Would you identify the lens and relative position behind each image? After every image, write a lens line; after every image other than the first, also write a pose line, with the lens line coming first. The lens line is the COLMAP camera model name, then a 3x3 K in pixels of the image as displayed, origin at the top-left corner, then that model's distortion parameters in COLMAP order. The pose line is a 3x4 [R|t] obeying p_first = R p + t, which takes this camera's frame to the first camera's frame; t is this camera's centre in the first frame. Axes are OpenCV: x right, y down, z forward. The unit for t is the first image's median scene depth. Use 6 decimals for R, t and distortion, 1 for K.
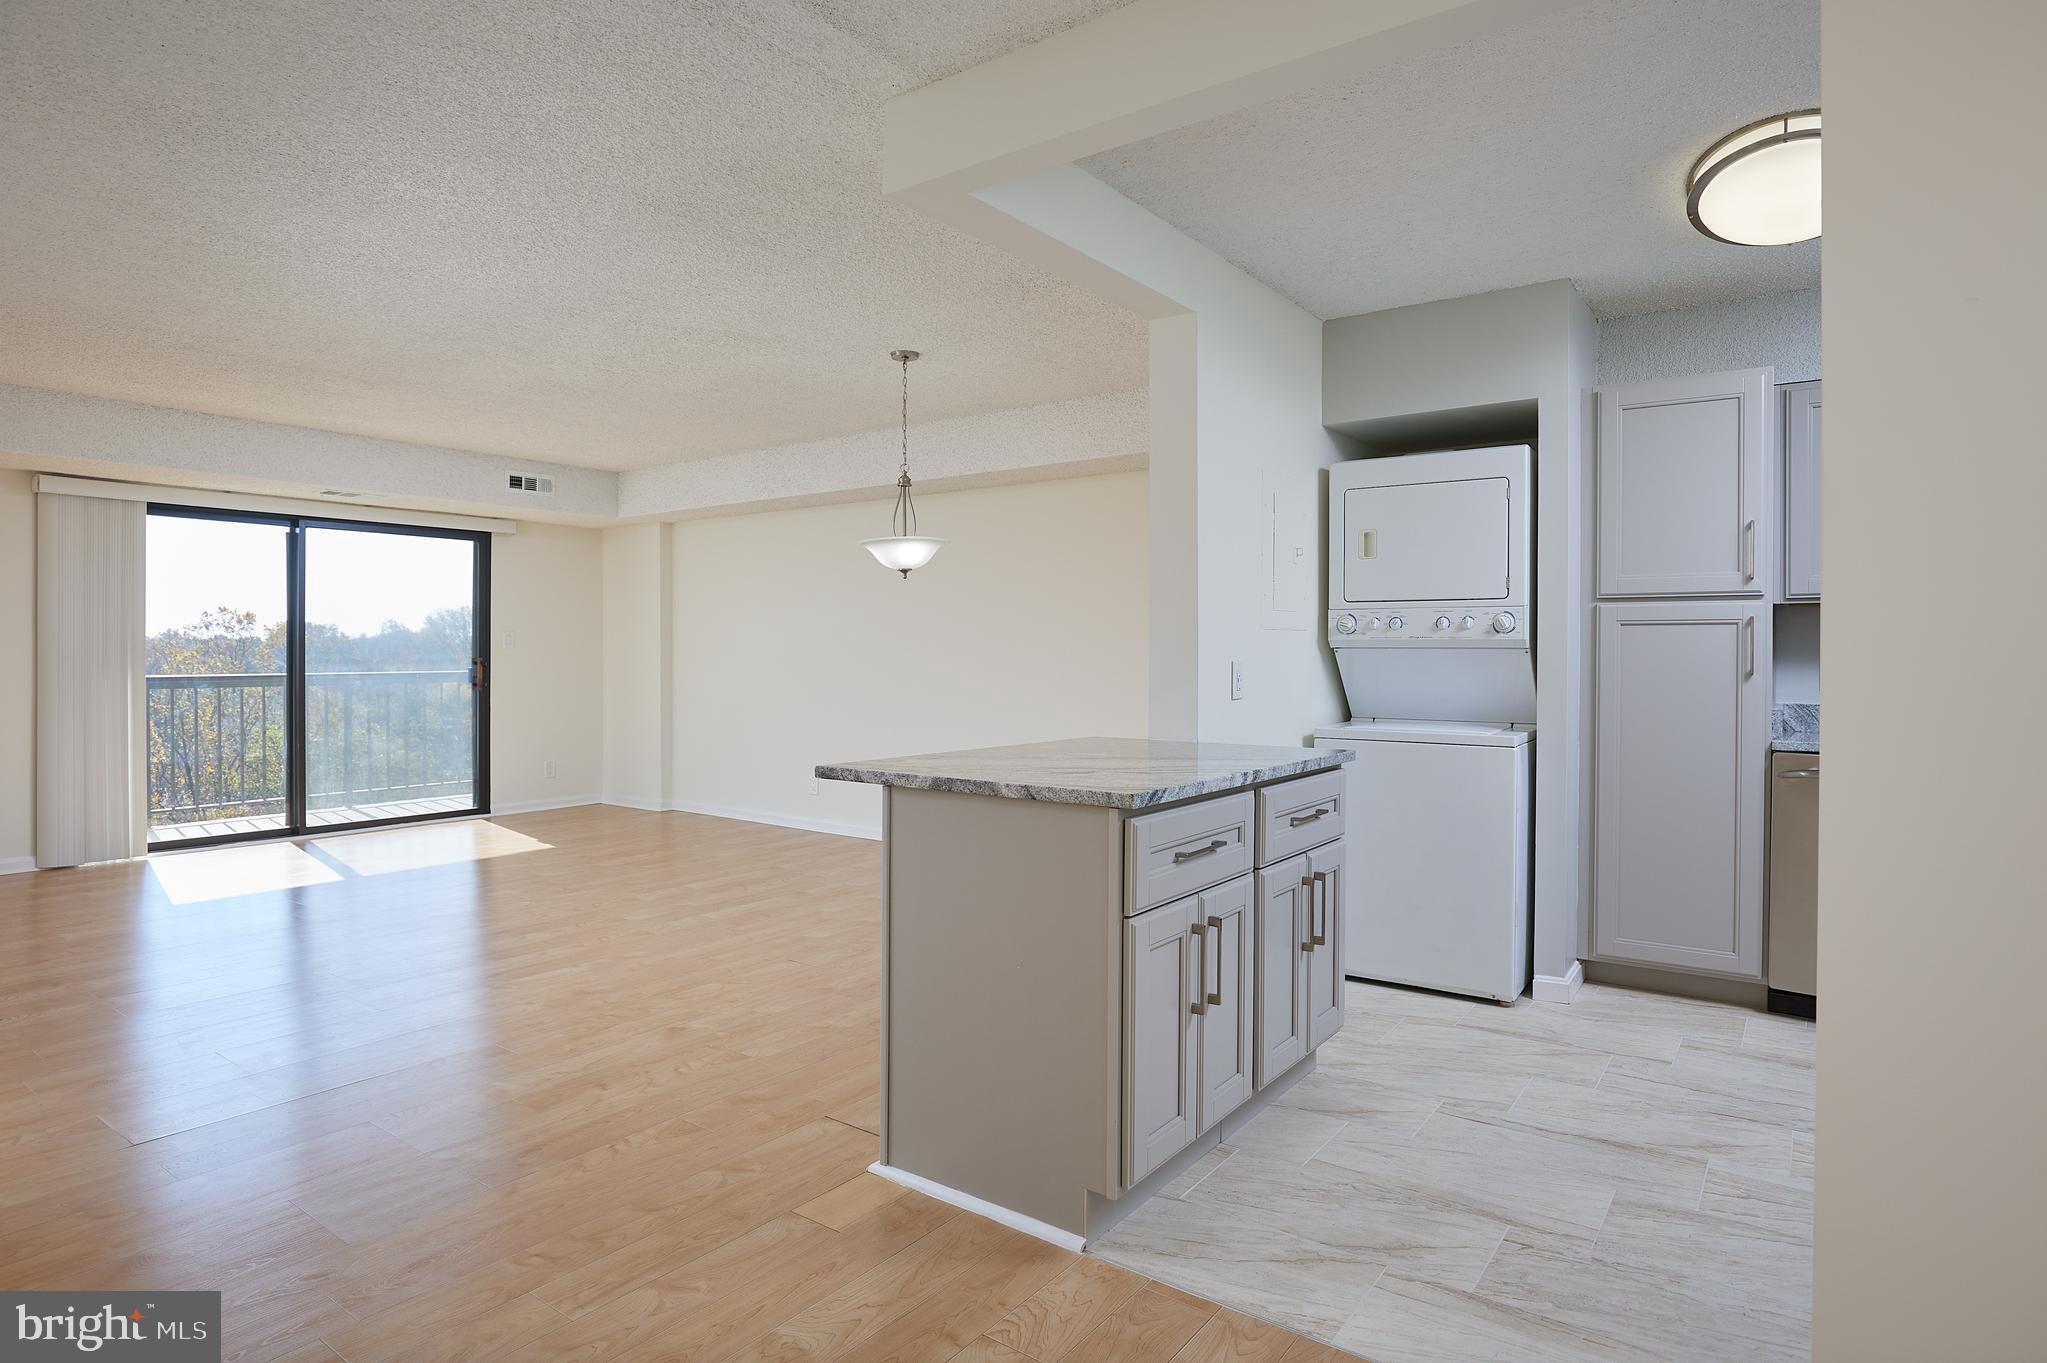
lens RADIAL K [[1113.9, 0, 1008.1], [0, 1113.9, 658.3], [0, 0, 1]] dist [-0.023922, 0.002822]
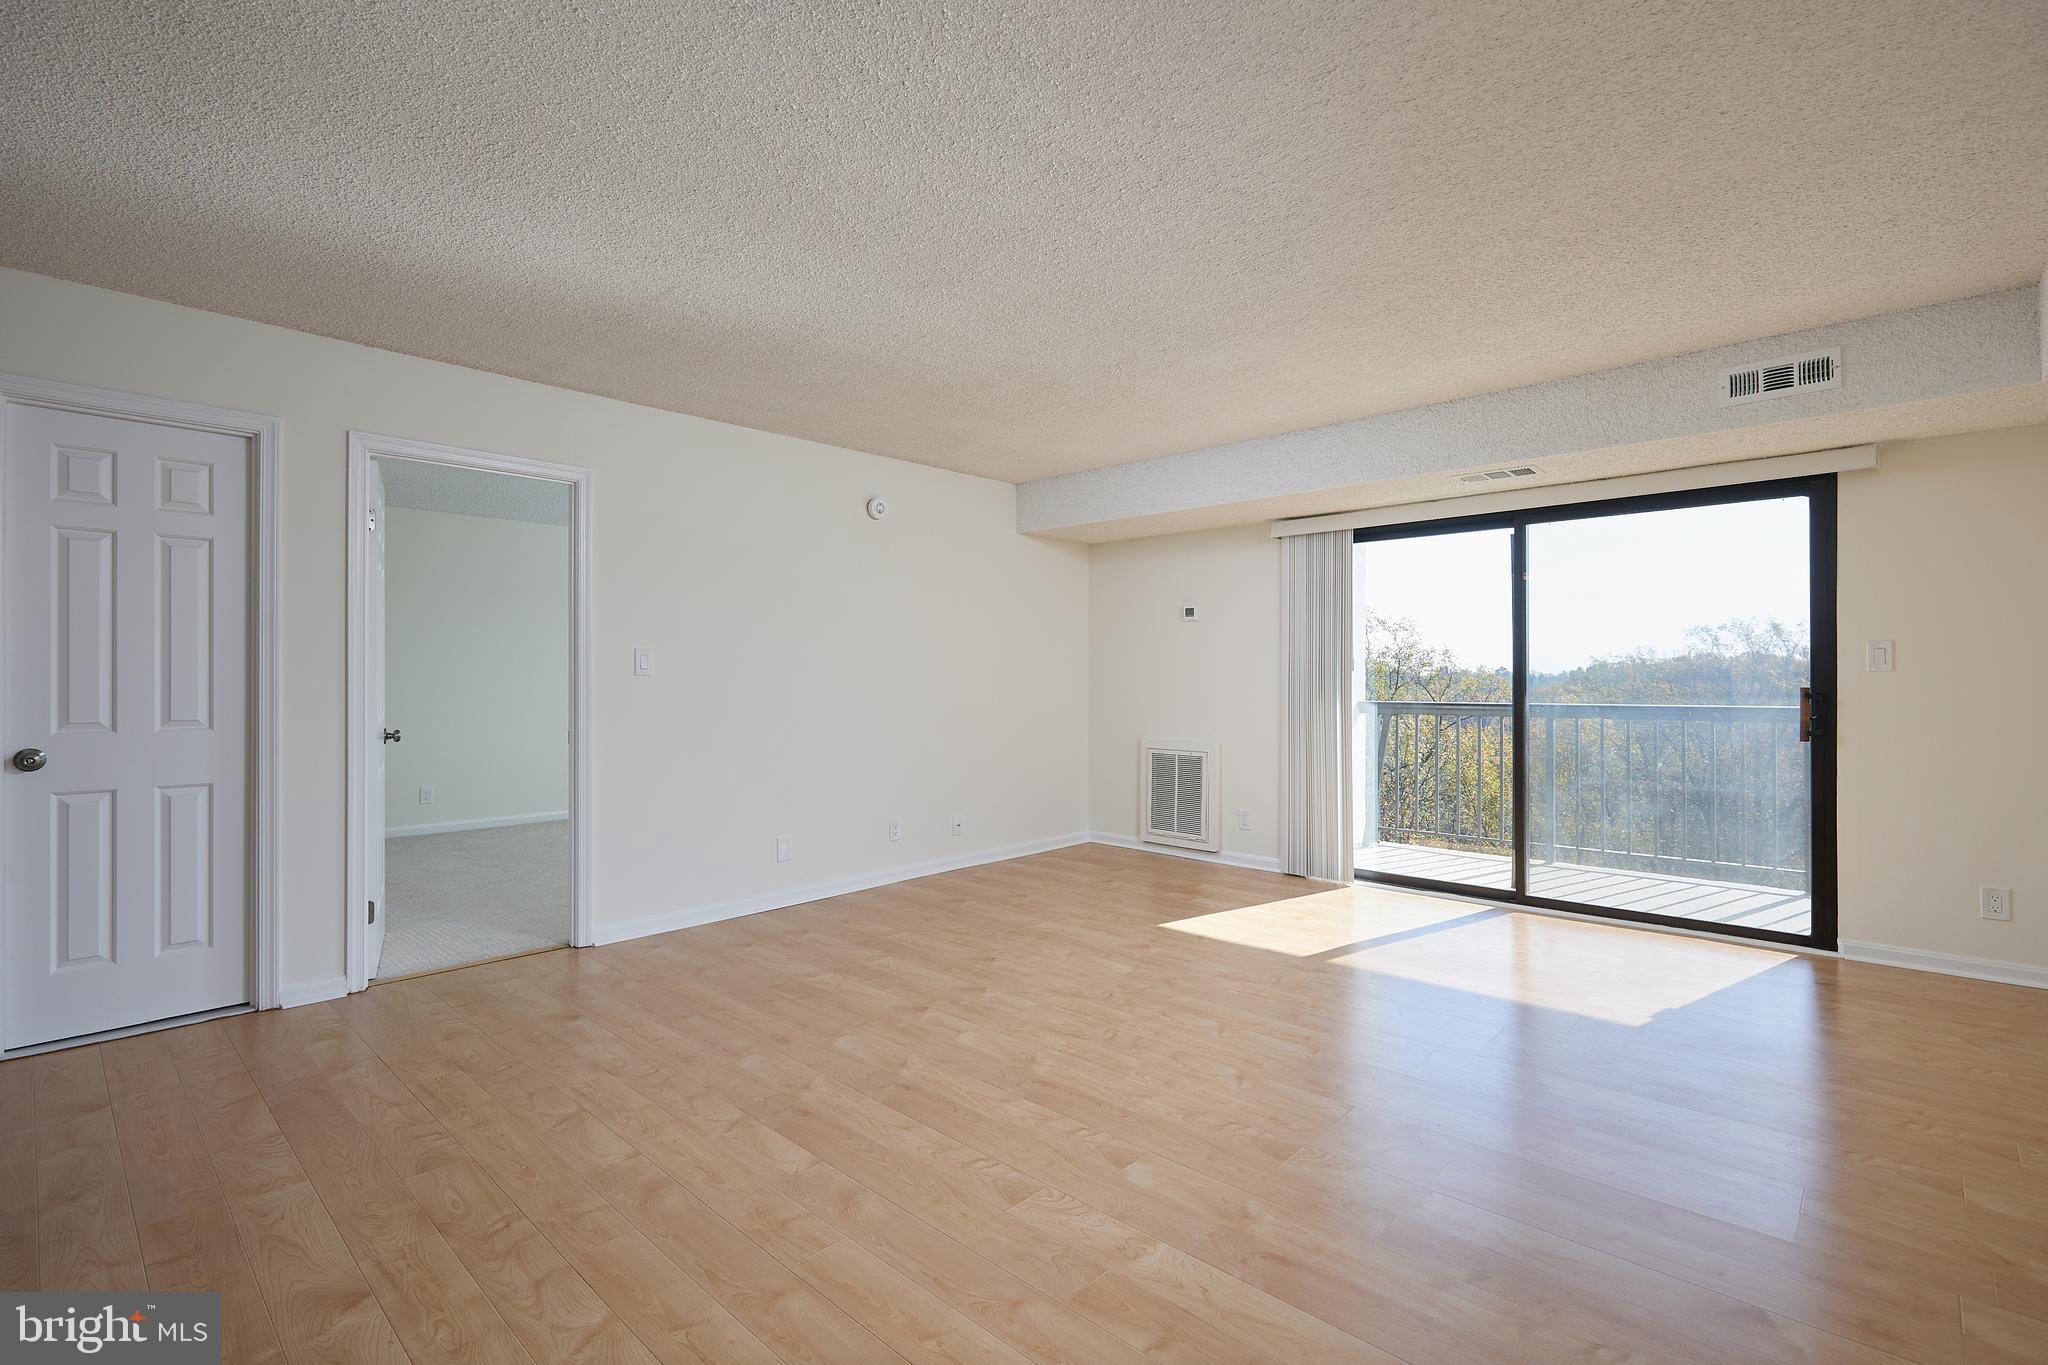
lens RADIAL K [[939.7, 0, 1031.8], [0, 939.7, 673.1], [0, 0, 1]] dist [0.002148, -0.000237]
pose [[-0.111178, -0.008367, -0.993765, 0.152225], [-0.003964, 0.999960, -0.007976, -0.004611], [0.993793, 0.003053, -0.111206, 1.238481]]
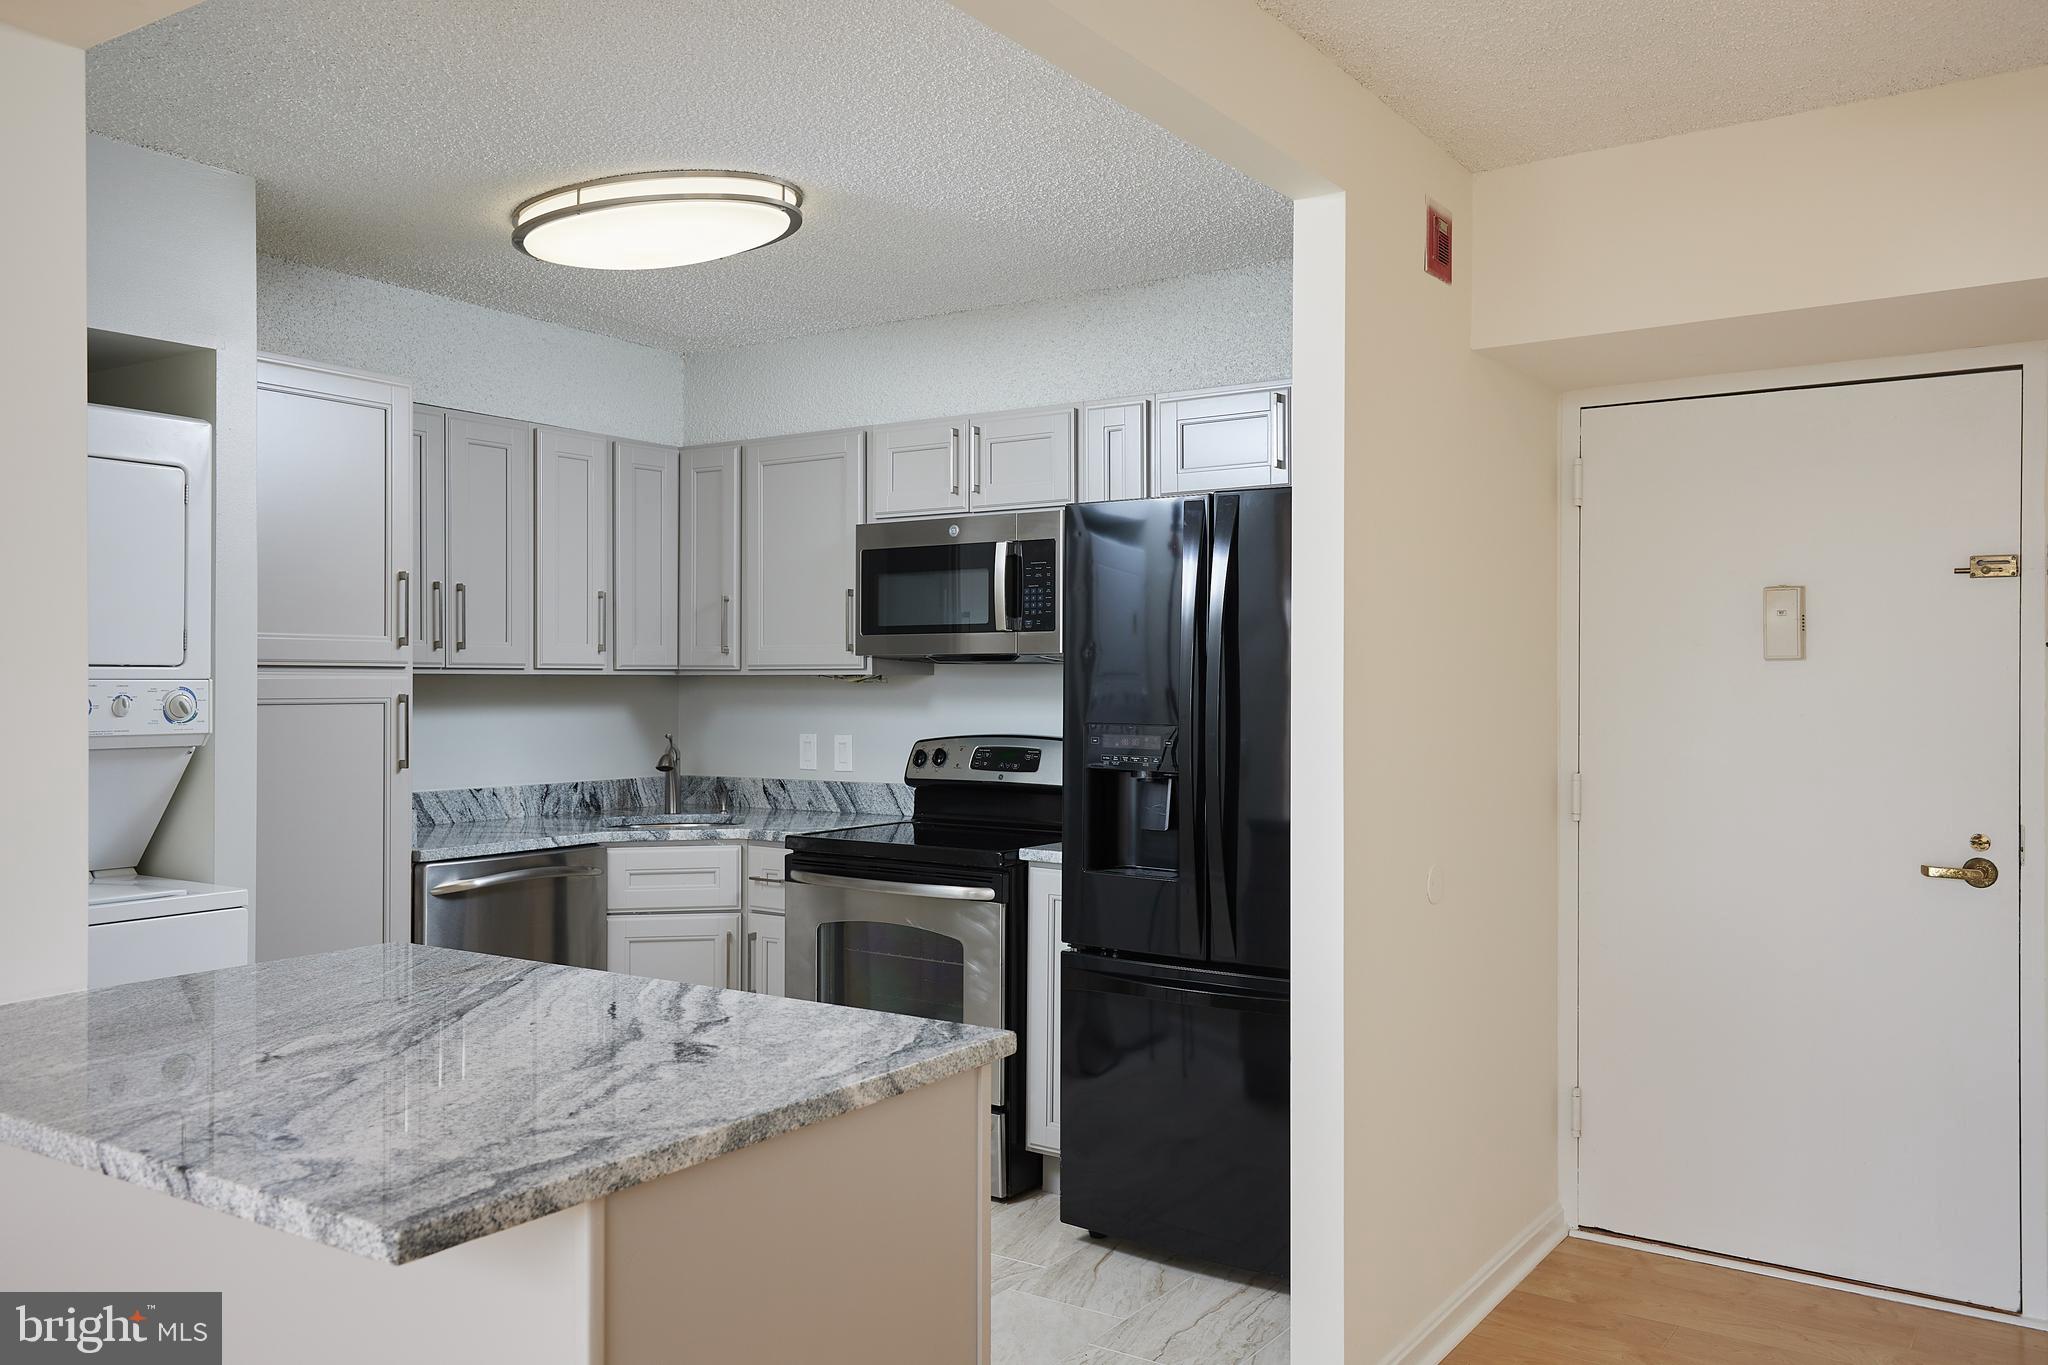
lens RADIAL K [[1606.1, 0, 1031.3], [0, 1606.1, 681.7], [0, 0, 1]] dist [0.013480, 0.007038]
pose [[-0.043293, -0.004836, 0.999051, -0.435594], [0.003081, 0.999983, 0.004974, -0.045916], [-0.999058, 0.003293, -0.043277, 0.544597]]
